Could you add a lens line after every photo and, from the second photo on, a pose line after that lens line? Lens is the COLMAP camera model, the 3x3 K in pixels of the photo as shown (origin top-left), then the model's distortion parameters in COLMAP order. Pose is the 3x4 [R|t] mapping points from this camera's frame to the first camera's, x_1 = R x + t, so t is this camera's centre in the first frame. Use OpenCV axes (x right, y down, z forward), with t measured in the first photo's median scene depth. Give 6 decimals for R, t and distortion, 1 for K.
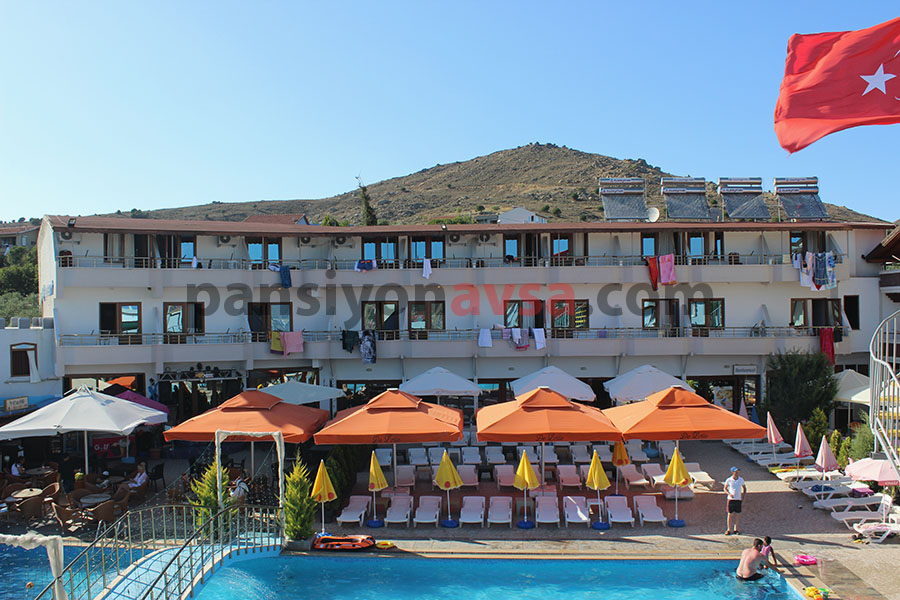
lens RADIAL K [[808.2, 0, 443.0], [0, 808.2, 310.9], [0, 0, 1]] dist [-0.159734, 0.166902]
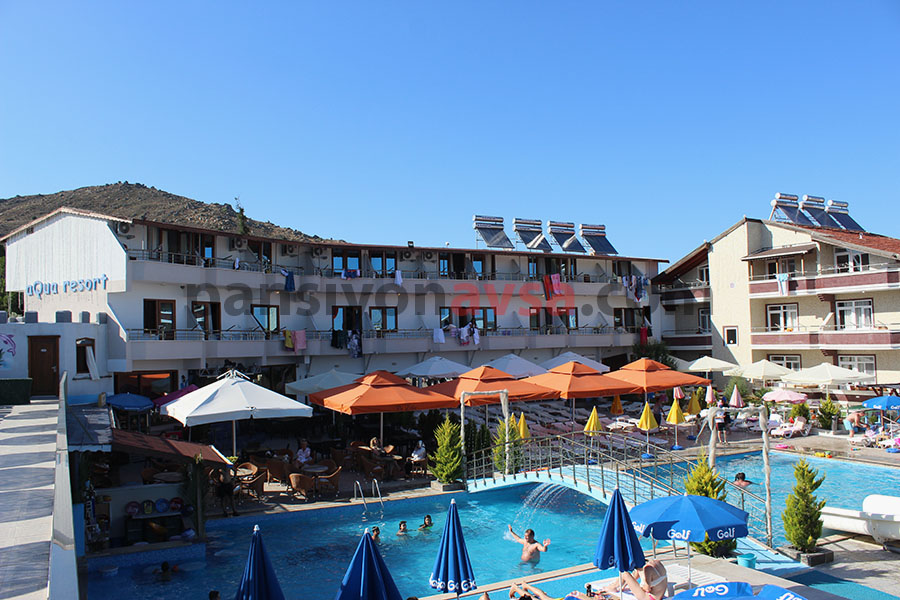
lens RADIAL K [[747.9, 0, 444.0], [0, 747.9, 304.1], [0, 0, 1]] dist [-0.167472, 0.154584]
pose [[0.848764, 0.016490, 0.528514, -0.563919], [0.013568, 0.998505, -0.052943, 0.046826], [-0.528597, 0.052107, 0.847272, 0.021470]]
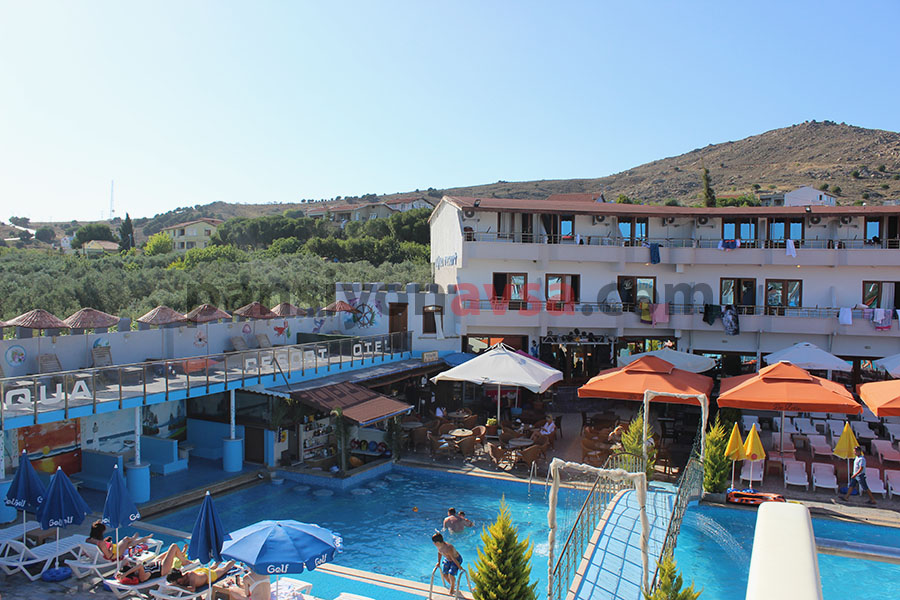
lens RADIAL K [[747.9, 0, 444.0], [0, 747.9, 304.1], [0, 0, 1]] dist [-0.167472, 0.154584]
pose [[0.941080, 0.037861, -0.336057, -0.127003], [-0.027807, 0.999011, 0.034681, -0.000291], [0.337038, -0.023293, 0.941203, -0.048703]]
